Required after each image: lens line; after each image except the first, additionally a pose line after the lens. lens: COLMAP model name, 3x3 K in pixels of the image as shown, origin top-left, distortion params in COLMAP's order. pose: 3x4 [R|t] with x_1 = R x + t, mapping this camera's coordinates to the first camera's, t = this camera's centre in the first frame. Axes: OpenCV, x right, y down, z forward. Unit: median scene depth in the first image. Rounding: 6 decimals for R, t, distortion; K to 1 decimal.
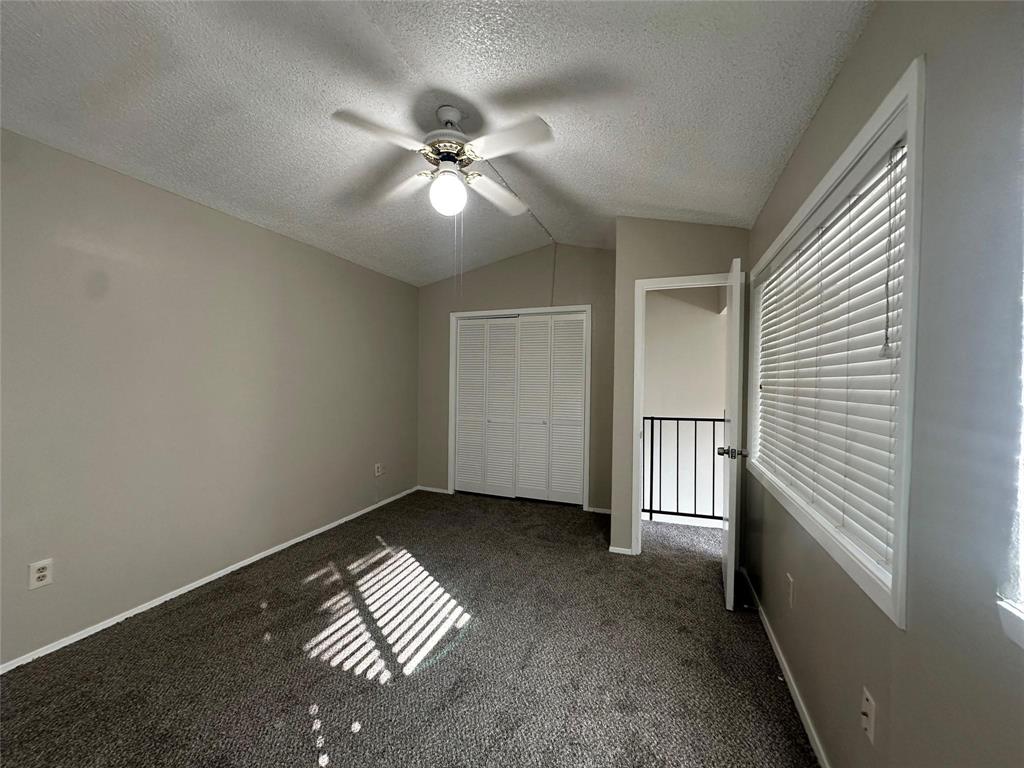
lens RADIAL K [[357.2, 0, 535.2], [0, 357.2, 381.4], [0, 0, 1]] dist [-0.011005, -0.000039]
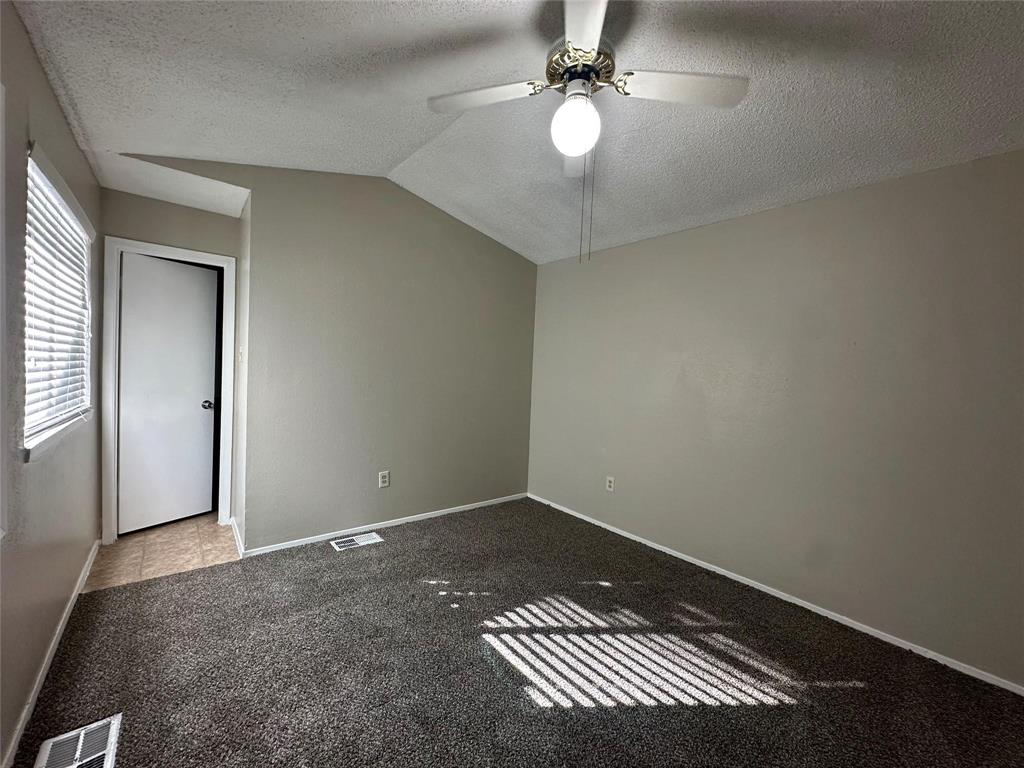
lens RADIAL K [[410.5, 0, 512.0], [0, 410.5, 384.0], [0, 0, 1]] dist [0.000871, -0.000036]
pose [[-0.511743, -0.004304, -0.859128, 0.545857], [-0.051602, 0.998336, 0.025735, 0.005068], [0.857588, 0.057503, -0.511113, 1.318967]]
